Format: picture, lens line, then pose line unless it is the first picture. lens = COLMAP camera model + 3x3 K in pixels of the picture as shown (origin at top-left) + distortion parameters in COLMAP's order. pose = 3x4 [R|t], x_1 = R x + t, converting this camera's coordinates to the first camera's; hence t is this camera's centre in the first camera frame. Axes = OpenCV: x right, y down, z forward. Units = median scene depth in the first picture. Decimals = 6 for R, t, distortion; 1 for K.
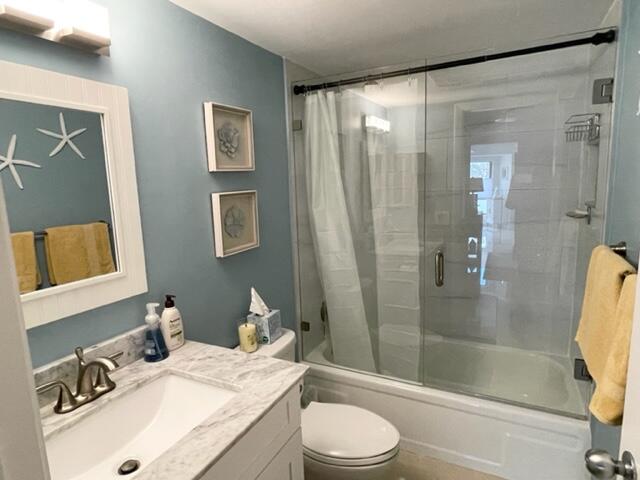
lens RADIAL K [[374.2, 0, 320.1], [0, 374.2, 239.3], [0, 0, 1]] dist [-0.001082, -0.000284]
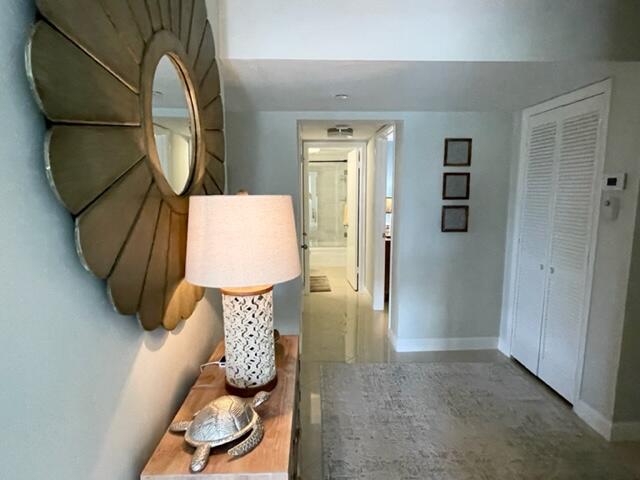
lens RADIAL K [[358.2, 0, 320.3], [0, 358.2, 239.4], [0, 0, 1]] dist [-0.000496, -0.000044]
pose [[0.870678, -0.036615, 0.490488, -1.697581], [0.051567, 0.998525, -0.016998, 0.490665], [-0.489143, 0.040092, 0.871282, -2.640514]]
